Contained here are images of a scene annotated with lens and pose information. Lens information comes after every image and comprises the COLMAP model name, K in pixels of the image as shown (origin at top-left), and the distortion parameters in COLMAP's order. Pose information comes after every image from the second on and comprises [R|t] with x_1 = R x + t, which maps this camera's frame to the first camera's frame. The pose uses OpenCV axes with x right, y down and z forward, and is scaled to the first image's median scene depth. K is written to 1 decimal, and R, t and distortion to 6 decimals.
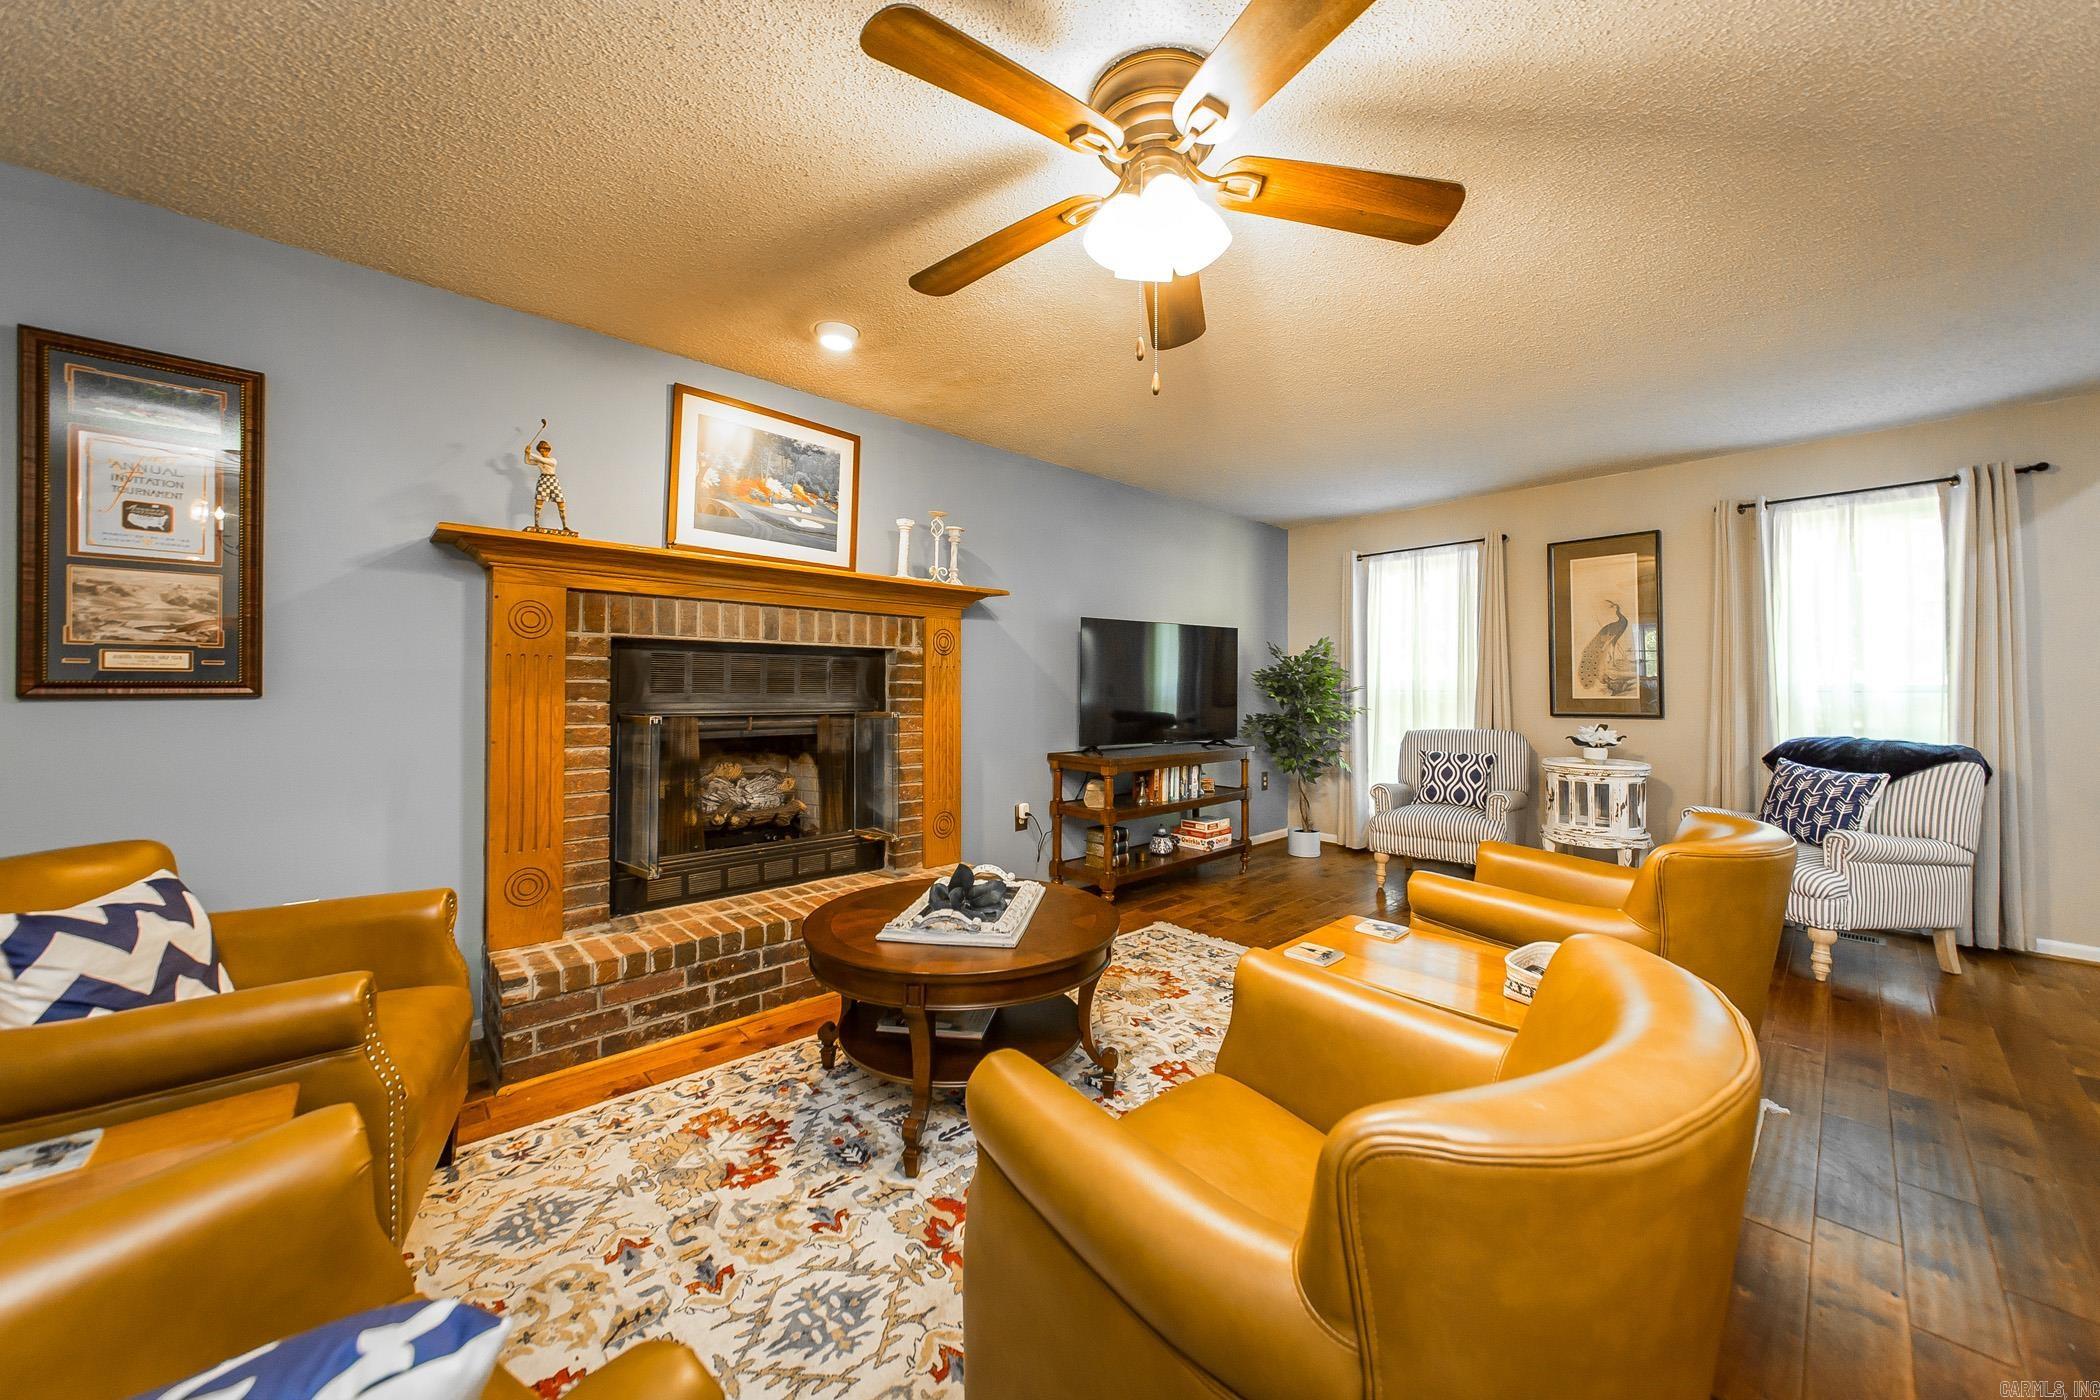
lens RADIAL K [[758.1, 0, 1046.5], [0, 758.1, 678.1], [0, 0, 1]] dist [-0.007522, 0.000210]
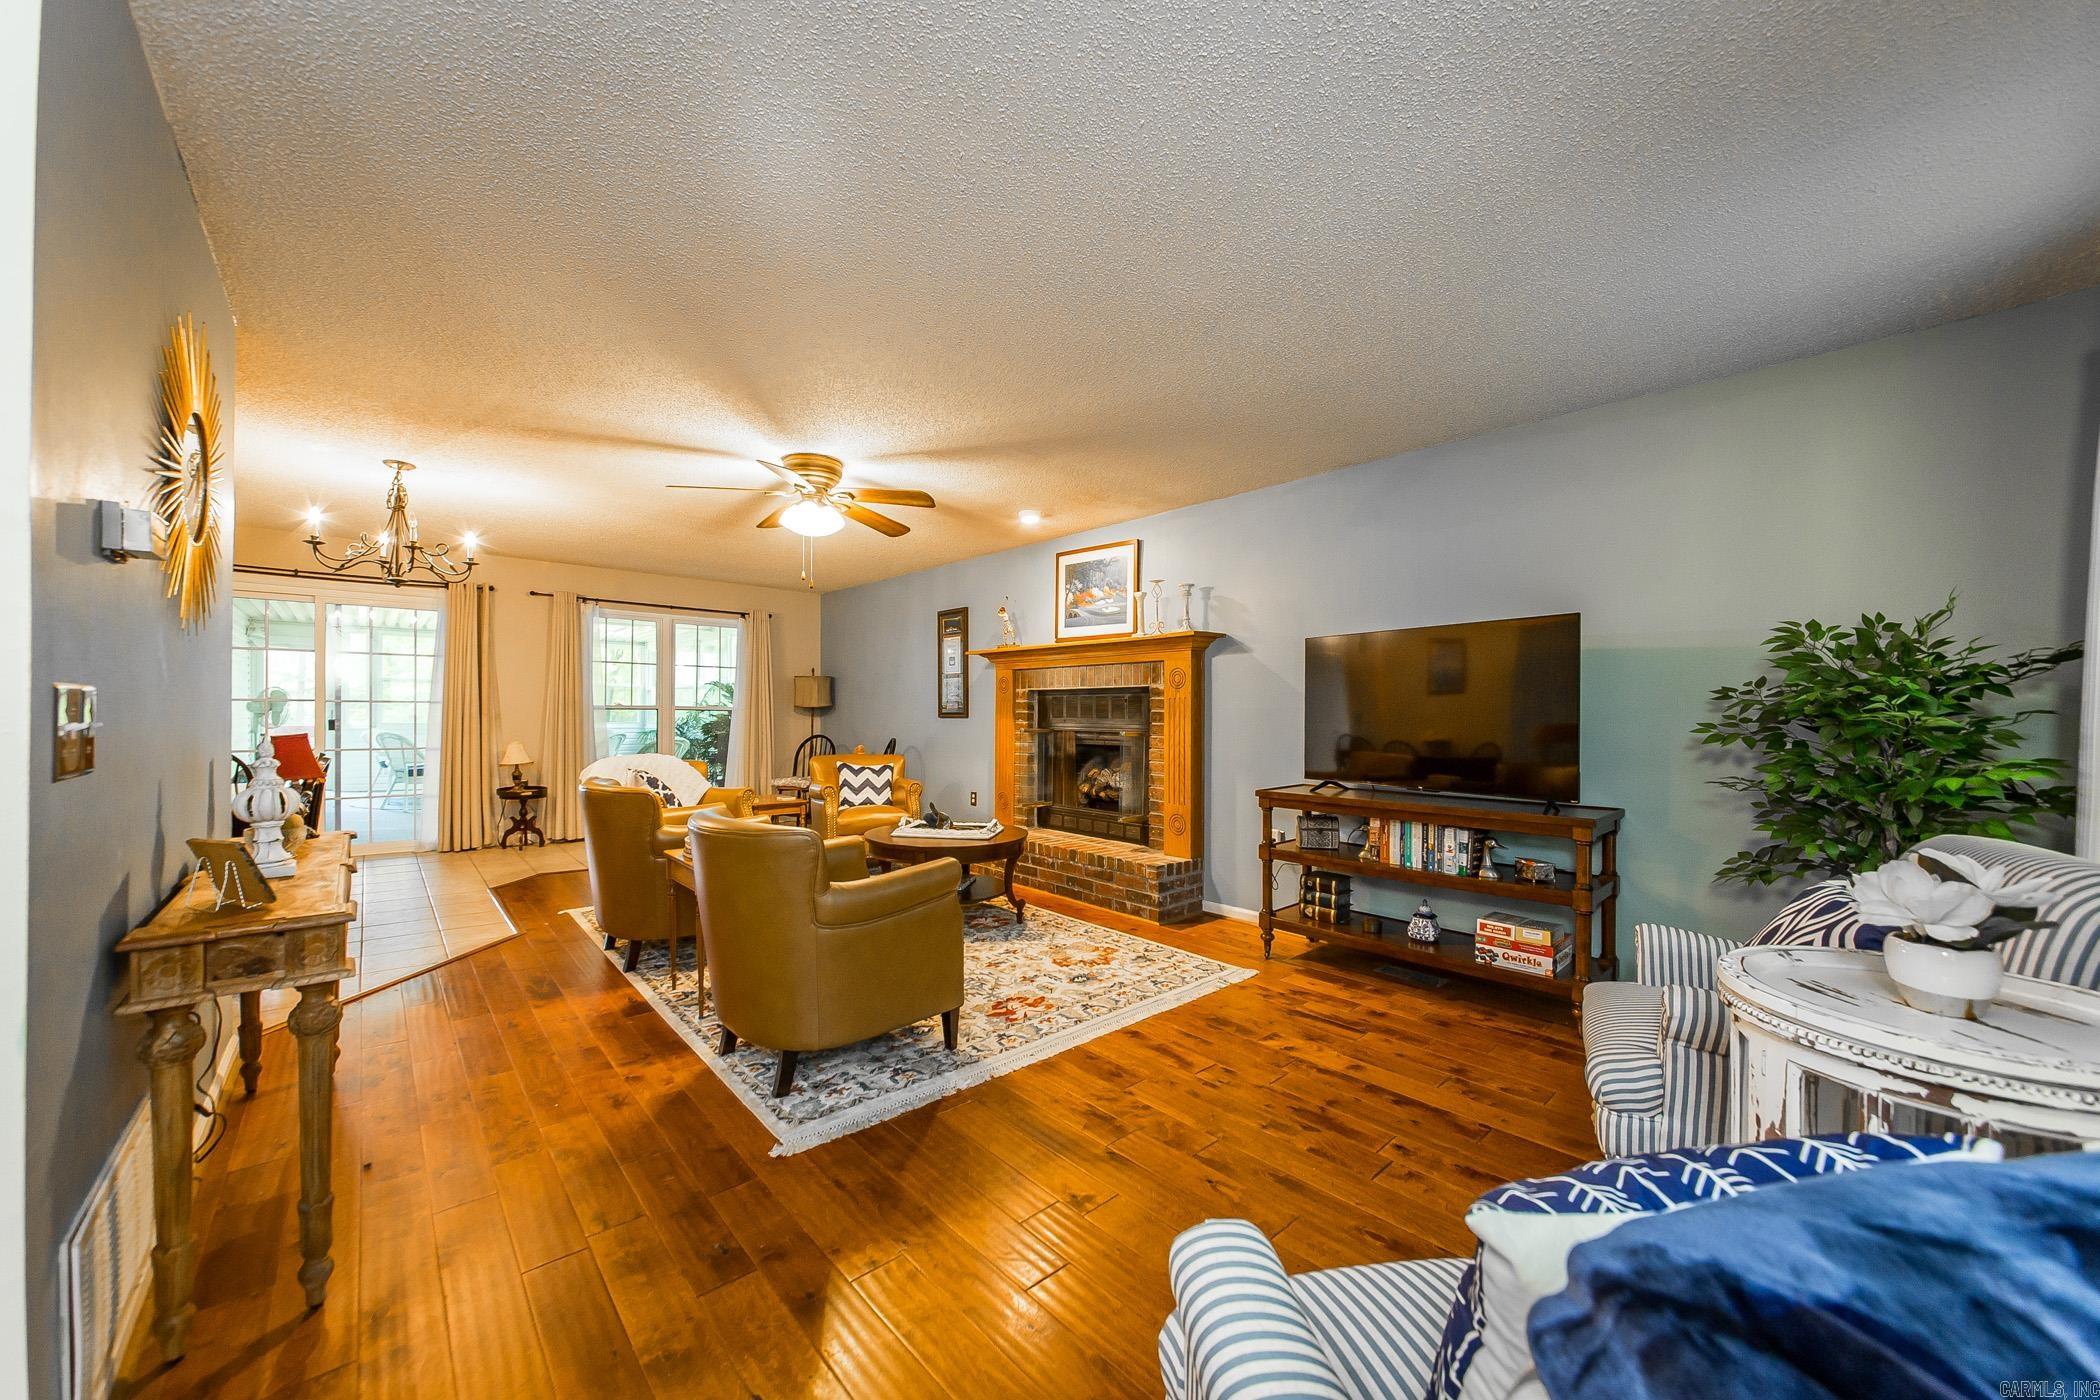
lens RADIAL K [[774.0, 0, 1025.5], [0, 774.0, 697.0], [0, 0, 1]] dist [-0.002063, -0.000099]
pose [[-0.042713, -0.024944, -0.998776, 1.382842], [0.007709, 0.999650, -0.025295, 0.016252], [0.999058, -0.008780, -0.042506, 0.961420]]
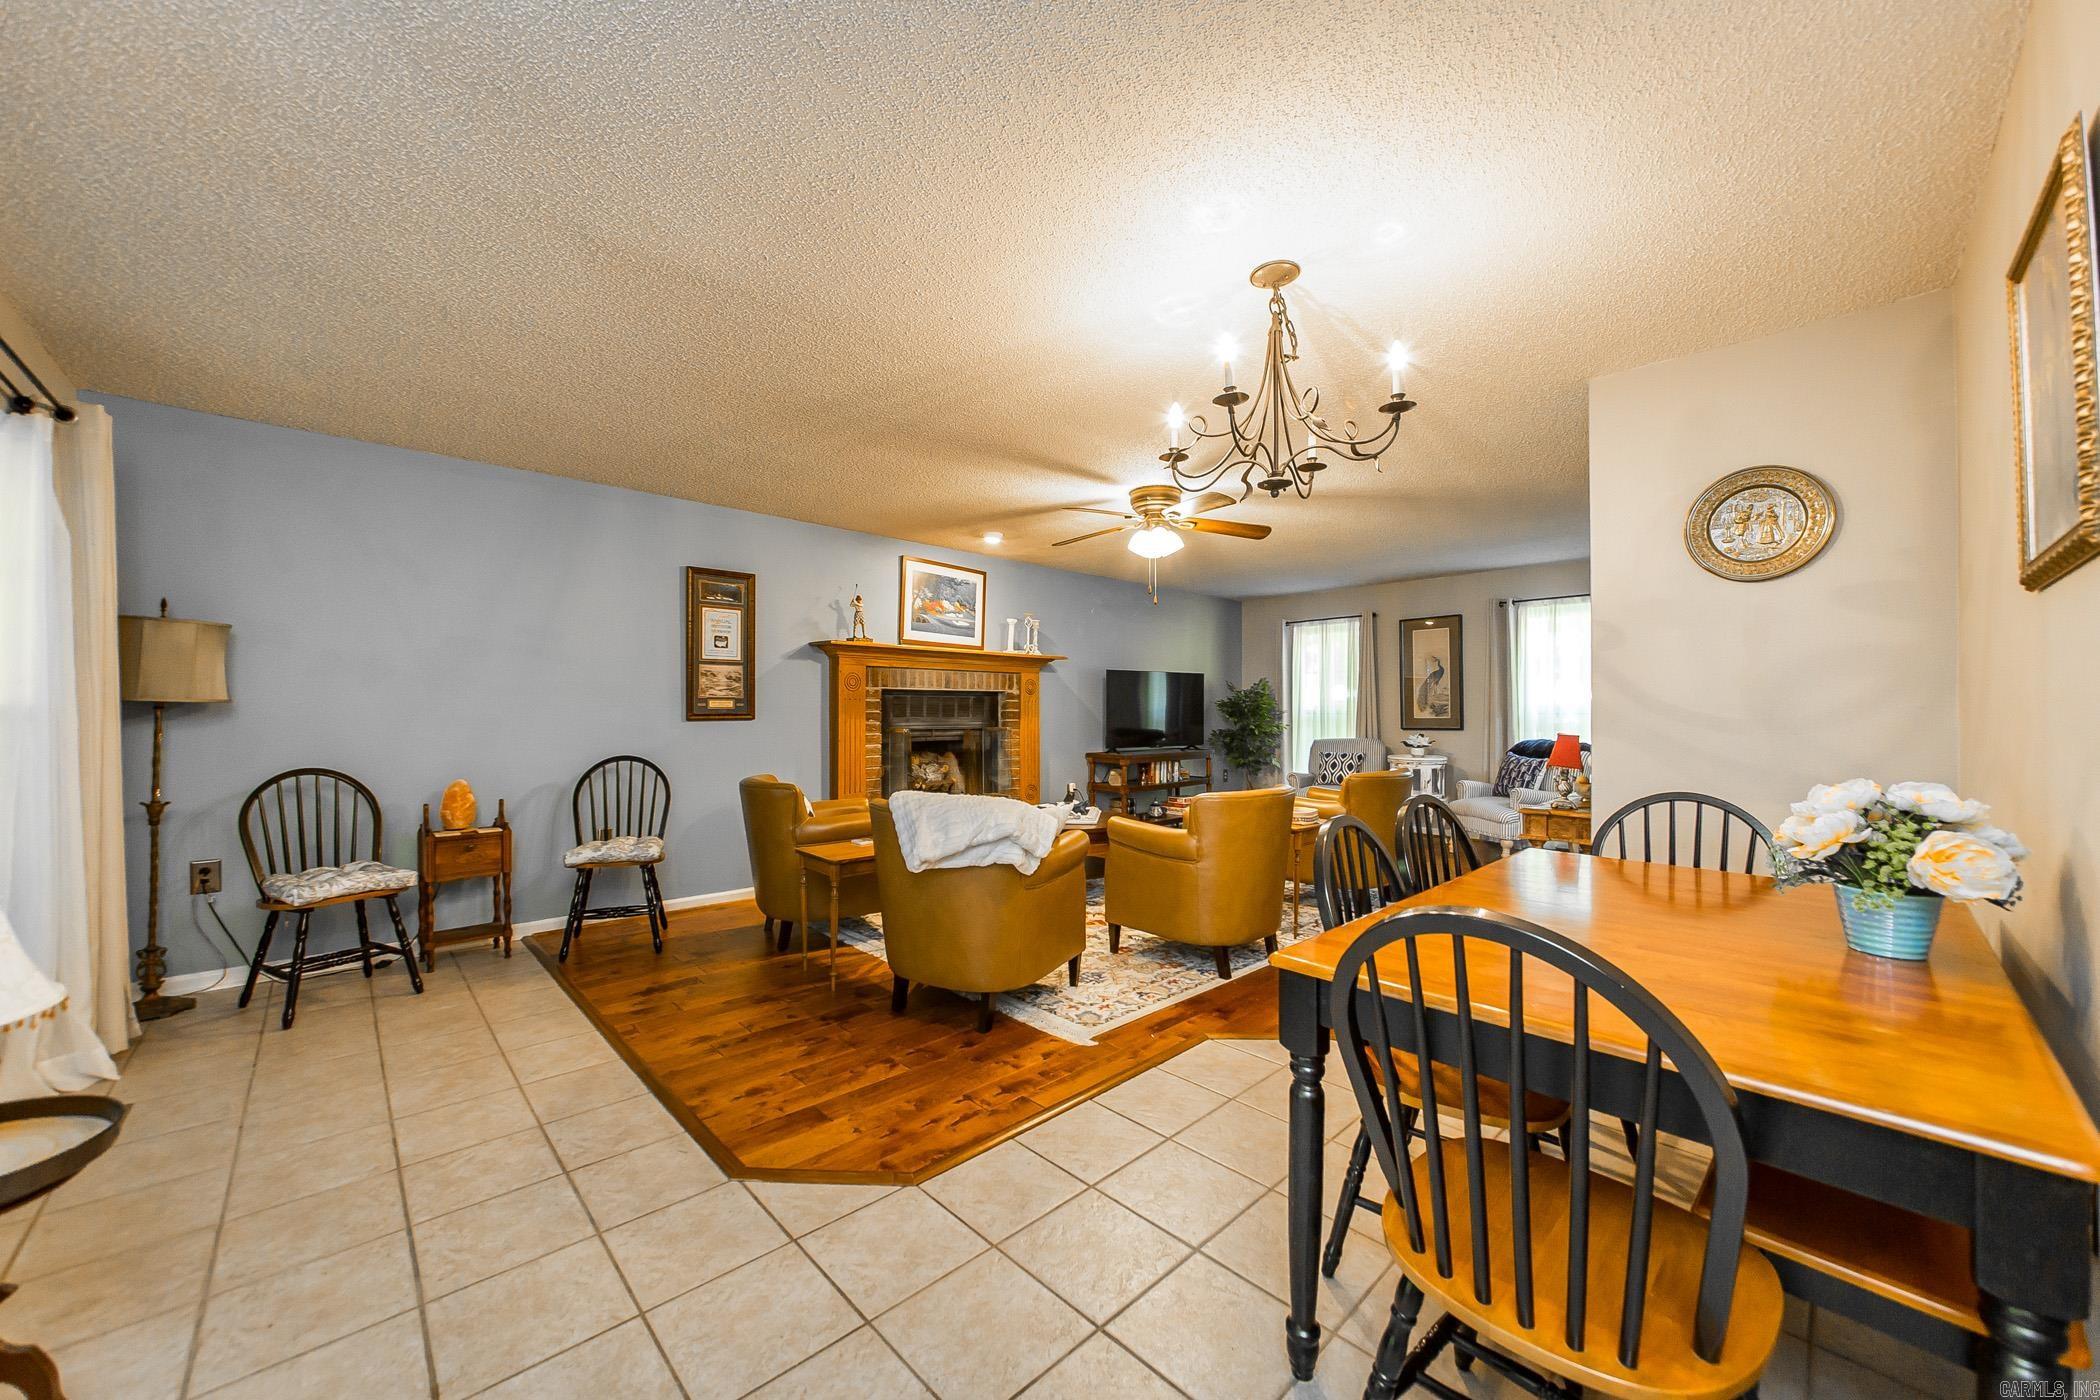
lens RADIAL K [[770.3, 0, 1050.0], [0, 770.3, 700.0], [0, 0, 1]] dist [-0.017550, 0.000009]
pose [[0.999806, -0.003404, 0.019402, -0.150573], [0.003397, 0.999994, 0.000383, -0.022183], [-0.019403, -0.000317, 0.999812, -0.917067]]
